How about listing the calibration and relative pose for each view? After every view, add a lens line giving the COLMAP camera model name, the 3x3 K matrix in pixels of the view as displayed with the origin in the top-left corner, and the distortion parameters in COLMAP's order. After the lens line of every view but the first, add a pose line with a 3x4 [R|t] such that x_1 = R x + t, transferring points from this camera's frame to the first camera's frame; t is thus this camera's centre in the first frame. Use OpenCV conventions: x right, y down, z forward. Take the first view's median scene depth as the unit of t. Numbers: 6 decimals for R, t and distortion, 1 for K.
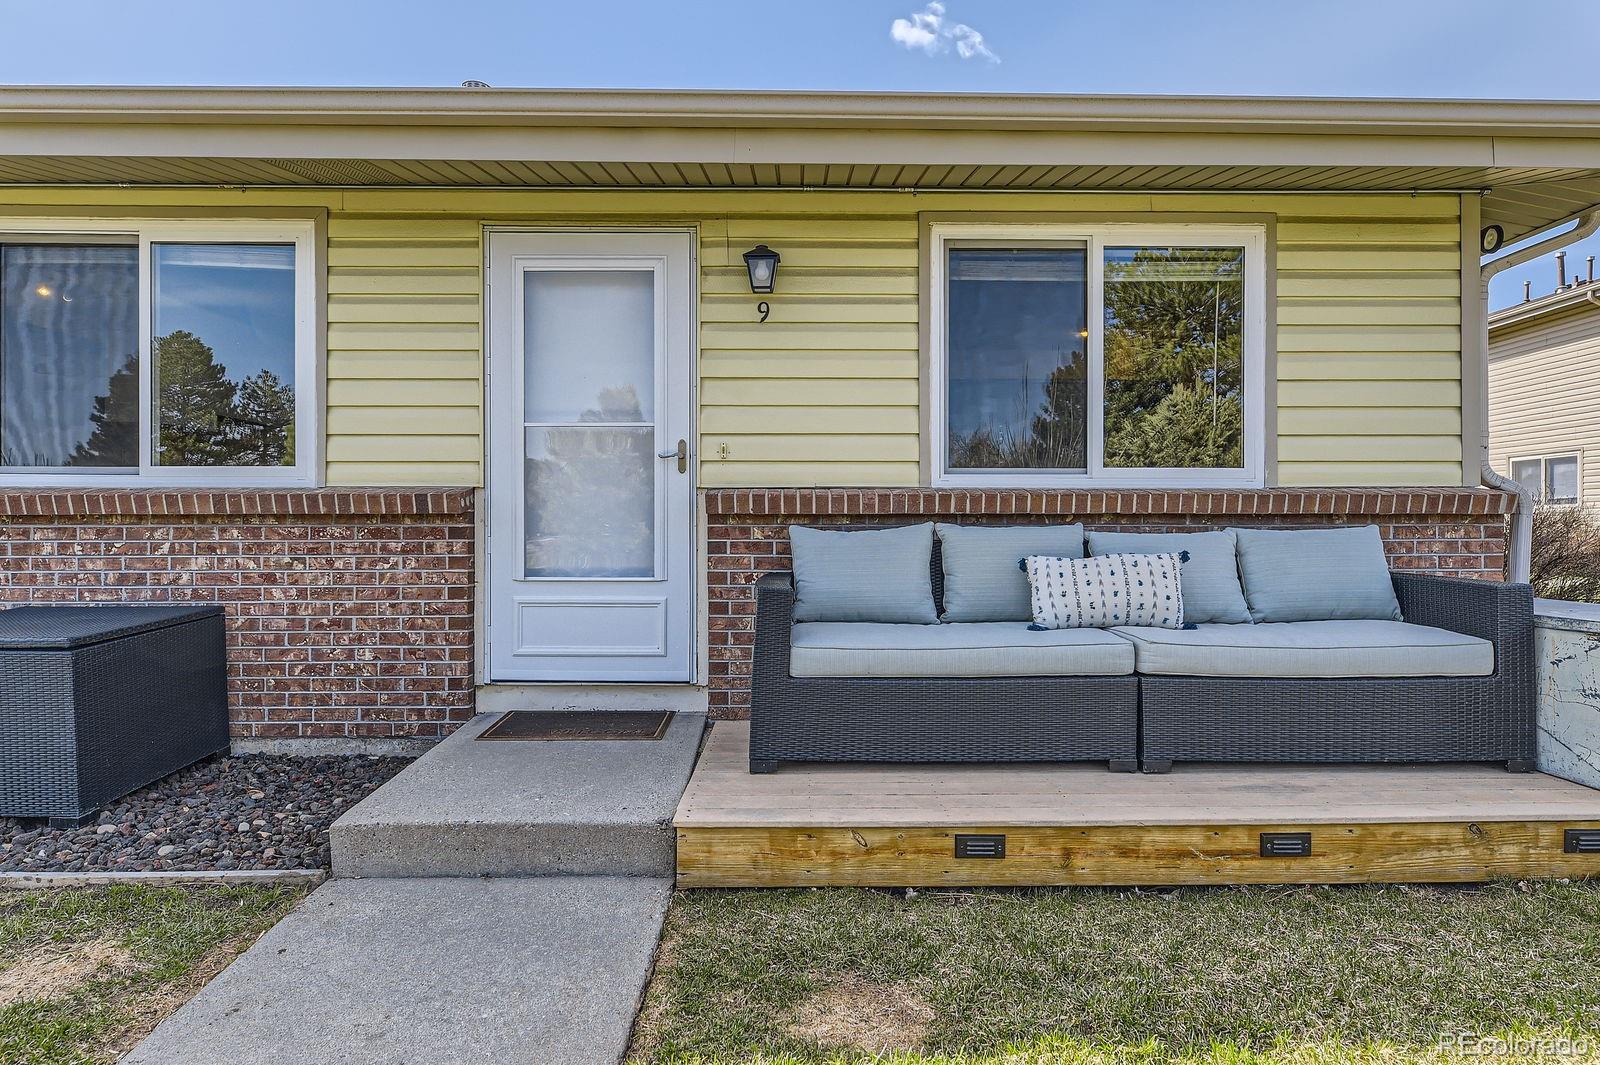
lens RADIAL K [[891.7, 0, 785.7], [0, 891.7, 548.1], [0, 0, 1]] dist [0.003988, 0.001220]
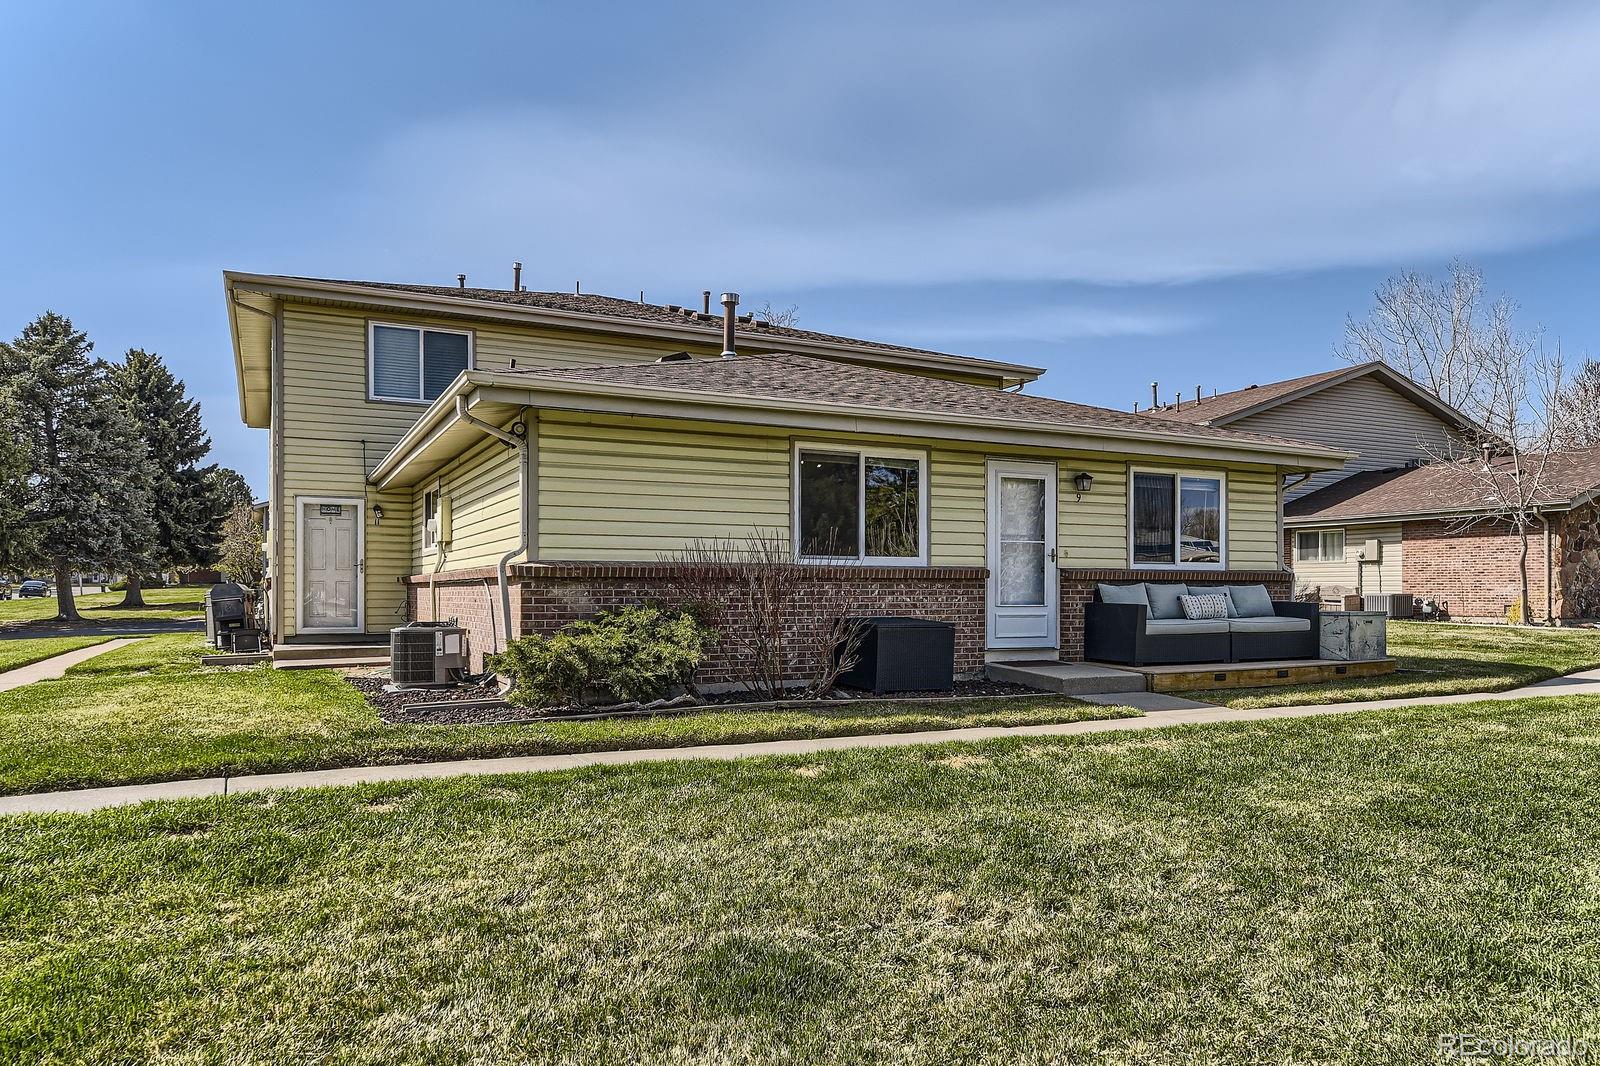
lens RADIAL K [[1049.2, 0, 784.7], [0, 1049.2, 613.3], [0, 0, 1]] dist [0.038363, -0.003123]
pose [[0.899999, -0.009192, 0.435796, -2.061046], [0.002941, 0.999883, 0.015016, 0.011939], [-0.435883, -0.012233, 0.899920, -1.301378]]
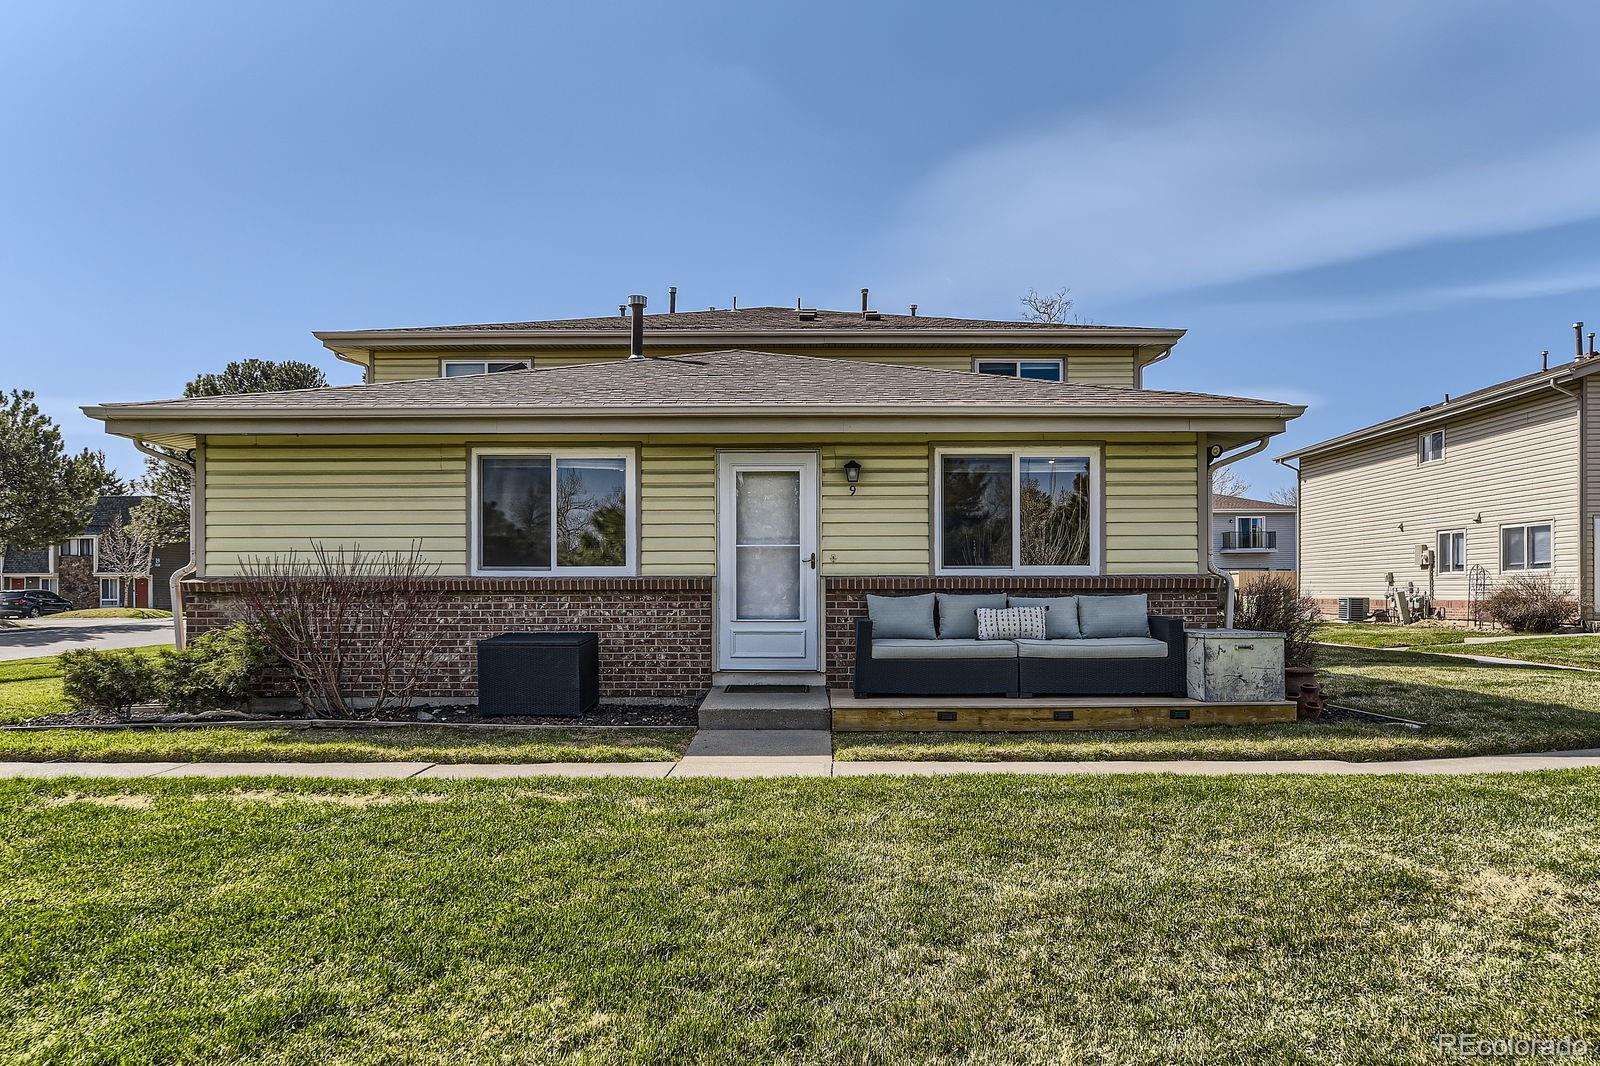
lens RADIAL K [[1049.2, 0, 766.8], [0, 1049.2, 603.0], [0, 0, 1]] dist [0.038363, -0.003123]
pose [[0.999367, -0.001966, -0.035519, -0.137981], [0.001627, 0.999953, -0.009578, 0.017627], [0.035536, 0.009514, 0.999323, -1.432128]]
